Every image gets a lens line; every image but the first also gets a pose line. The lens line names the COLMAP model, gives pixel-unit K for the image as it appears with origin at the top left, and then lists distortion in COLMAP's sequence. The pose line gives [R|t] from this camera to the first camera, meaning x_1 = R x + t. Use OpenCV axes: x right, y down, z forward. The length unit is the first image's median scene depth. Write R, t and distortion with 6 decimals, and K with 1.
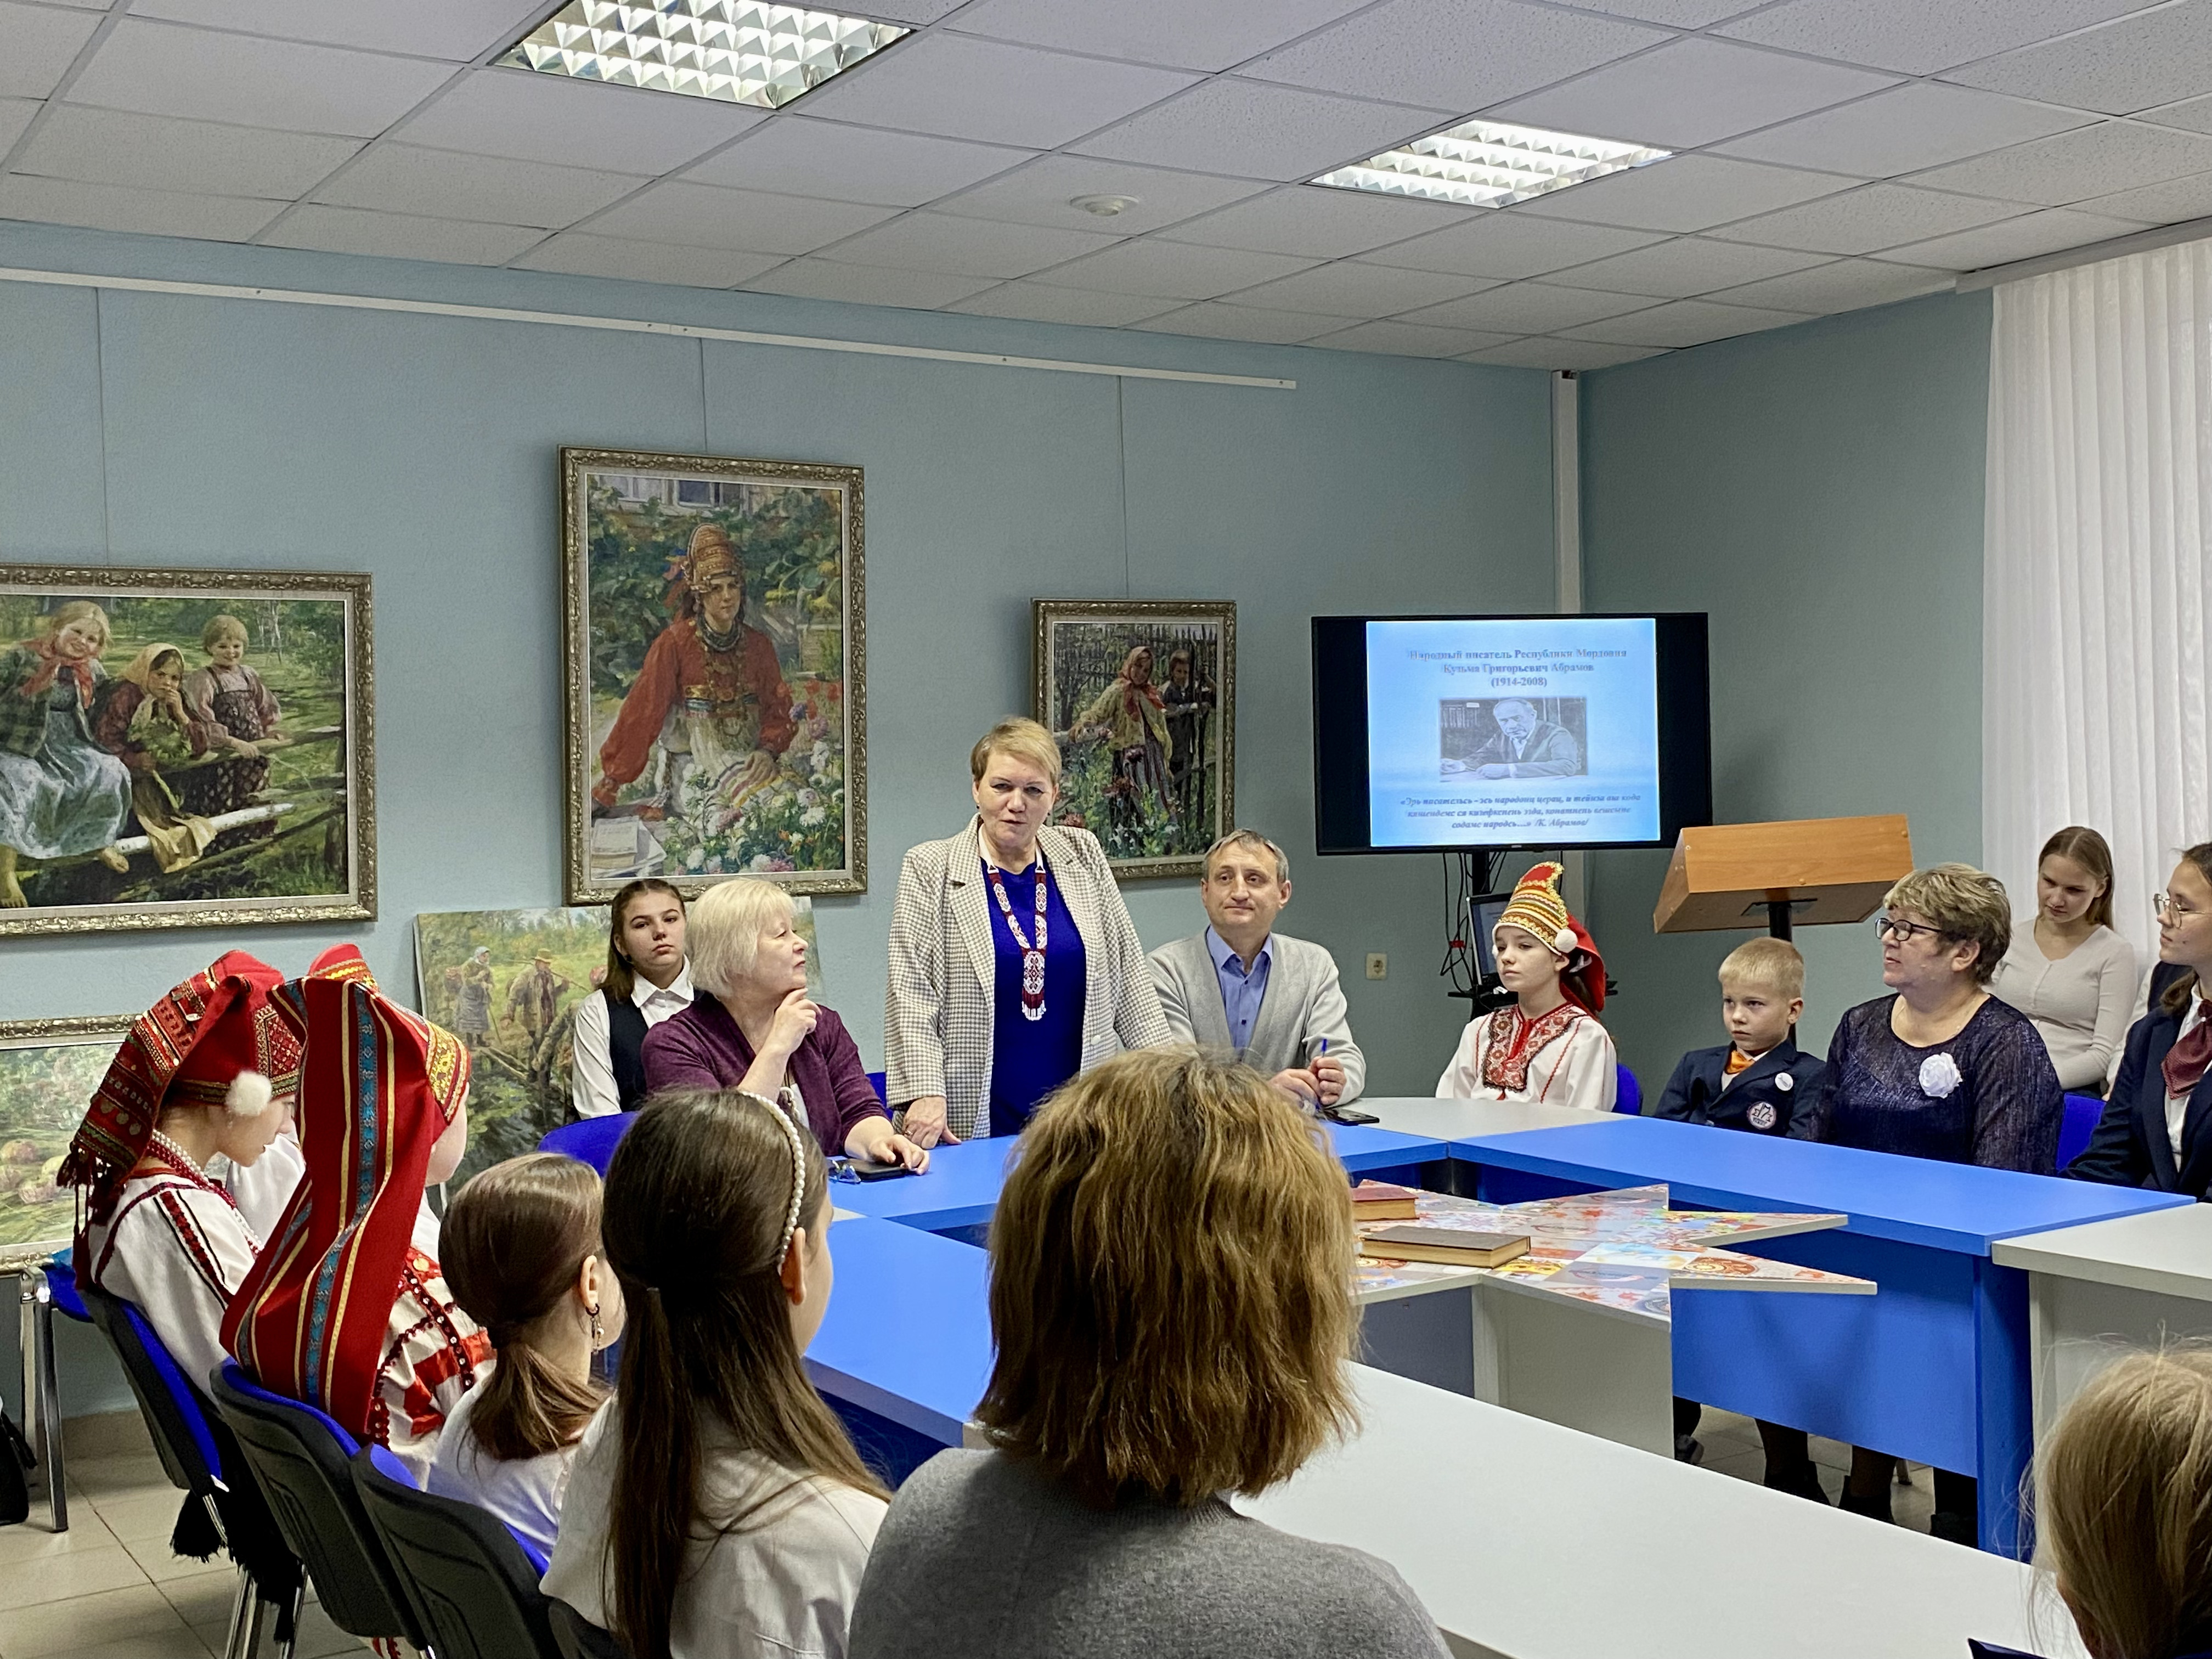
lens RADIAL K [[2437.6, 0, 1125.1], [0, 2437.6, 784.8], [0, 0, 1]] dist [0.180519, -0.721099]
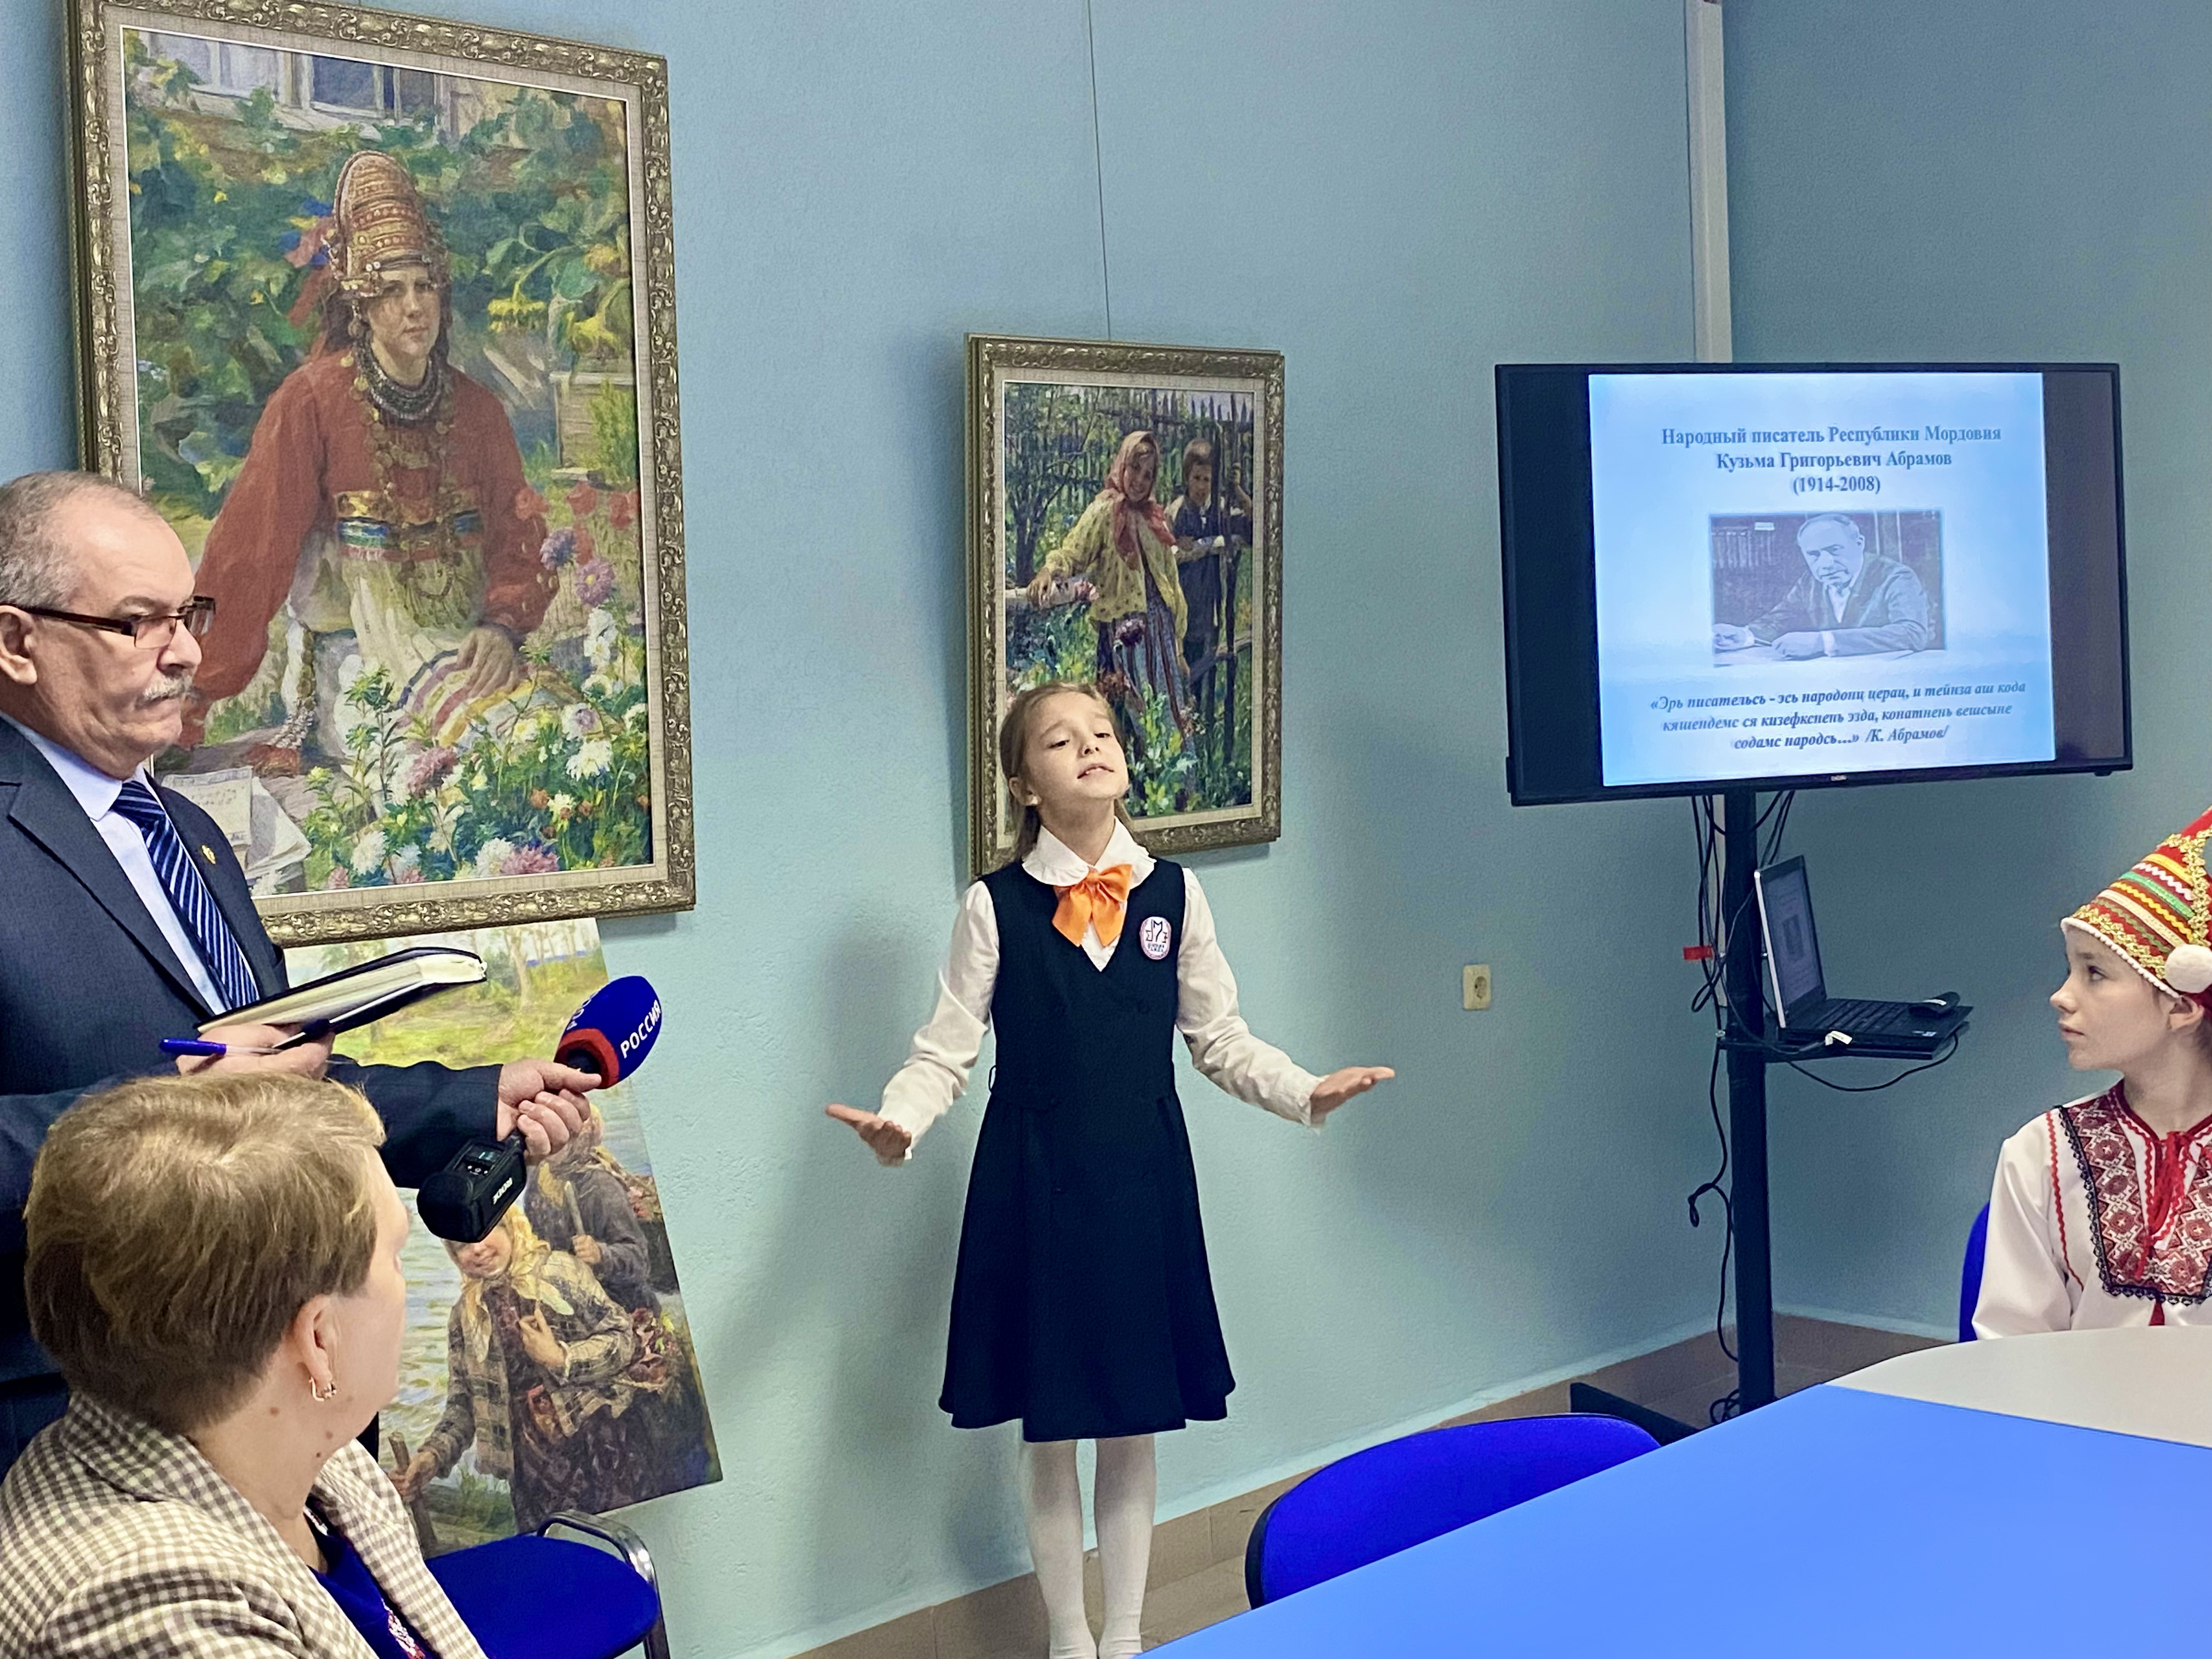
lens RADIAL K [[2802.9, 0, 1075.5], [0, 2802.9, 807.5], [0, 0, 1]] dist [0.168060, -0.606179]
pose [[0.980100, -0.029521, 0.196297, -0.143747], [0.022064, 0.998953, 0.040064, 0.001951], [-0.197274, -0.034936, 0.979726, 0.414741]]
